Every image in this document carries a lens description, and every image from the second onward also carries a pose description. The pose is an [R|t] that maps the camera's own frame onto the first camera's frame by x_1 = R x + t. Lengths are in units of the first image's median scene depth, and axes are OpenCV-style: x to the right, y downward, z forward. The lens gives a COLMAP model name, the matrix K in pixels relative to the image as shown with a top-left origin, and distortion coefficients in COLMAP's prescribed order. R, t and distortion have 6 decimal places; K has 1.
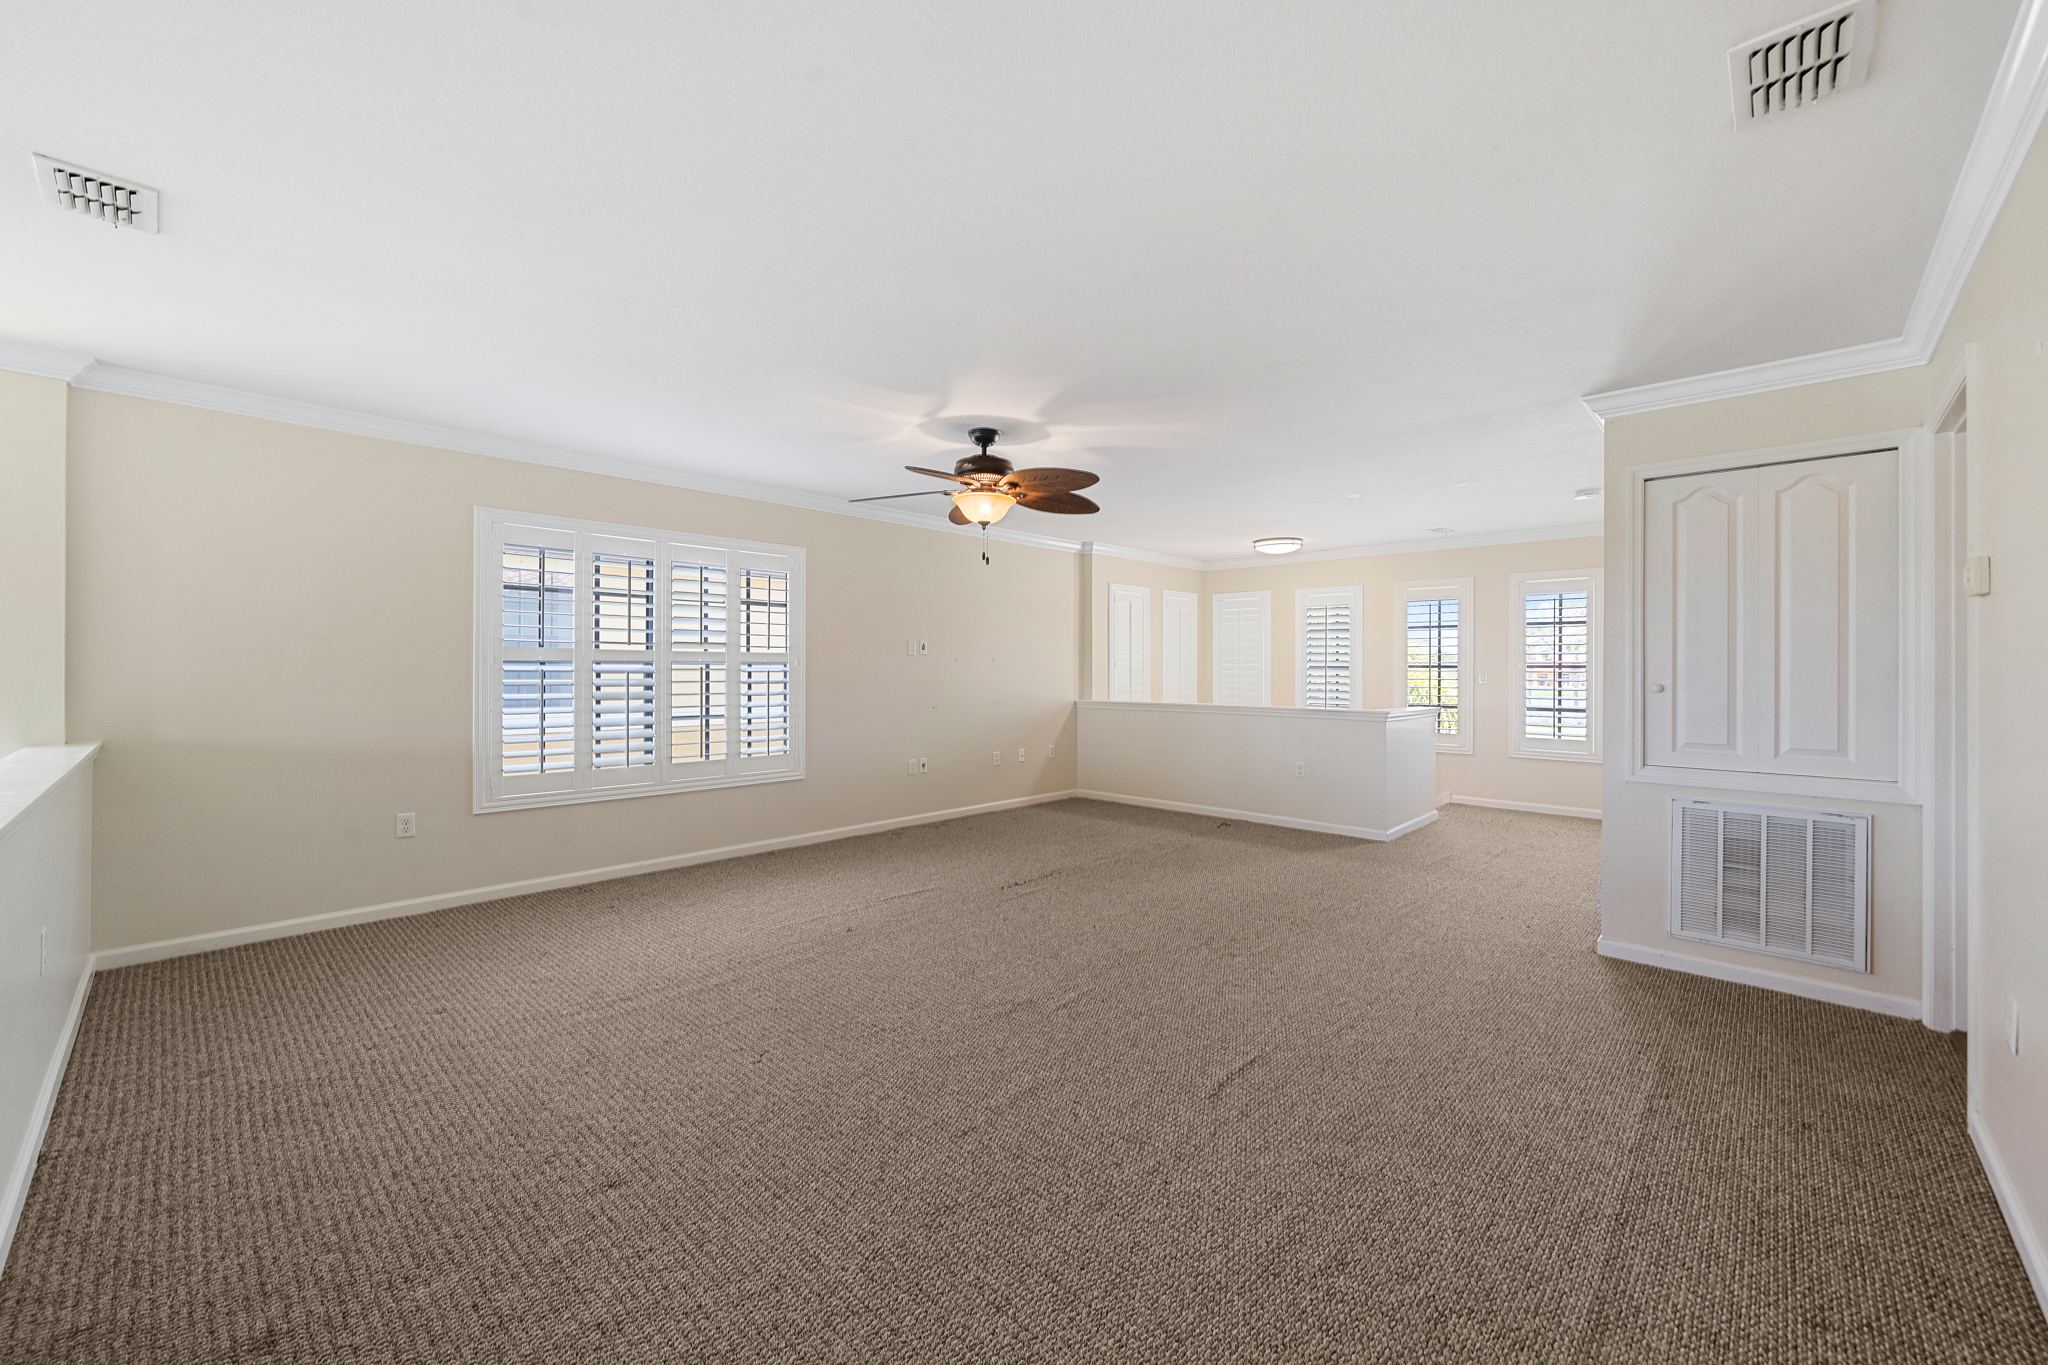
lens RADIAL K [[791.8, 0, 1023.9], [0, 791.8, 664.7], [0, 0, 1]] dist [0.000266, 0.000035]
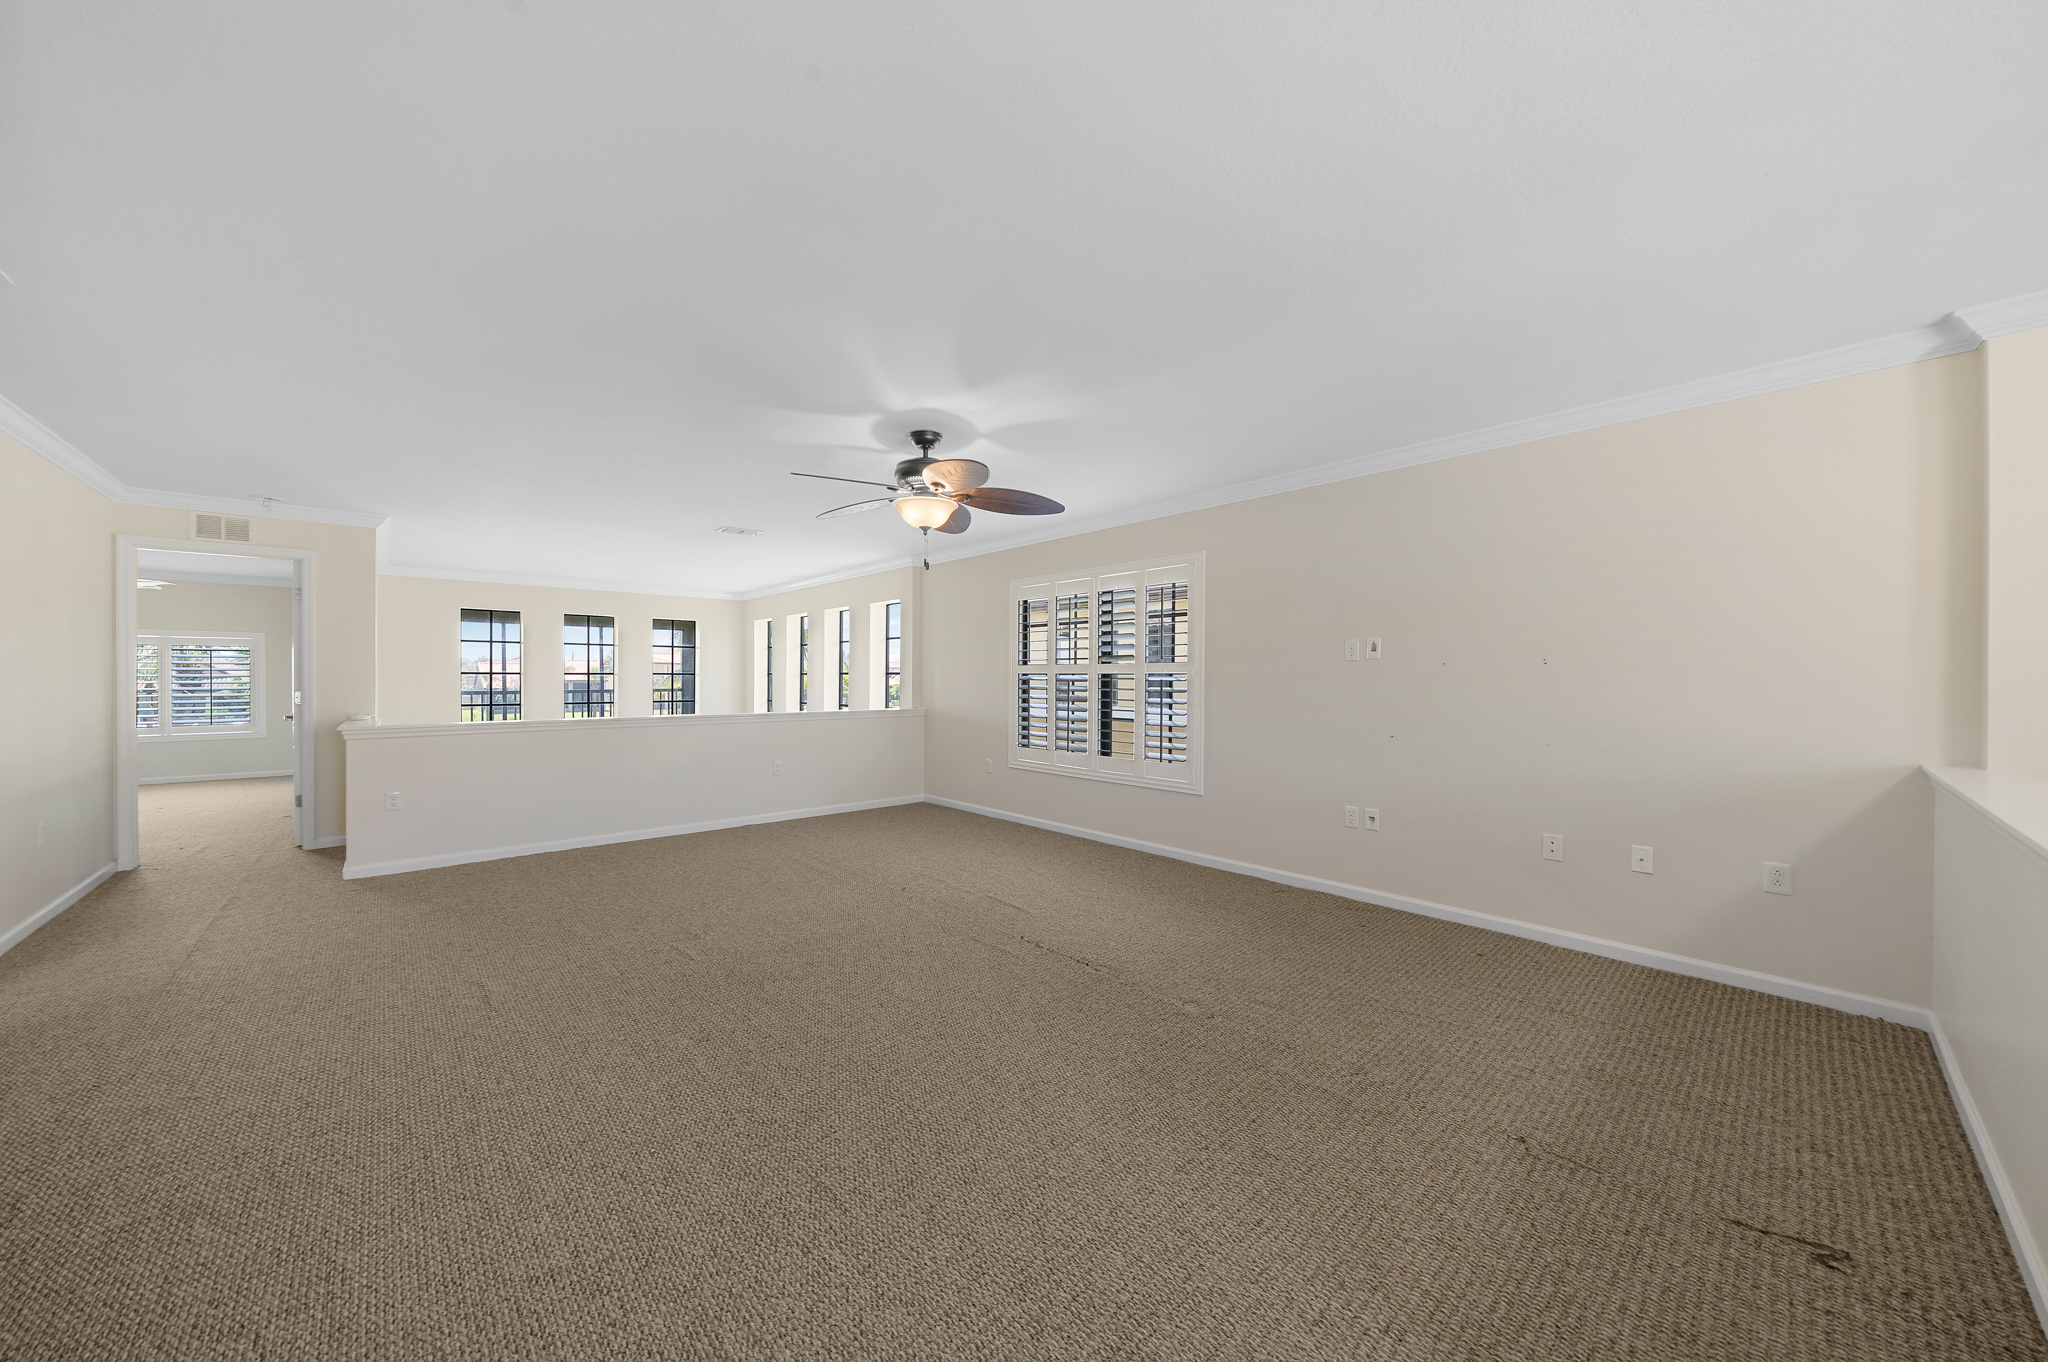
lens RADIAL K [[712.1, 0, 1019.5], [0, 712.1, 674.6], [0, 0, 1]] dist [-0.007987, 0.000385]
pose [[-0.066704, -0.002263, -0.997770, 0.814676], [0.000740, 0.999997, -0.002317, 0.004146], [0.997773, -0.000893, -0.066702, 1.169549]]
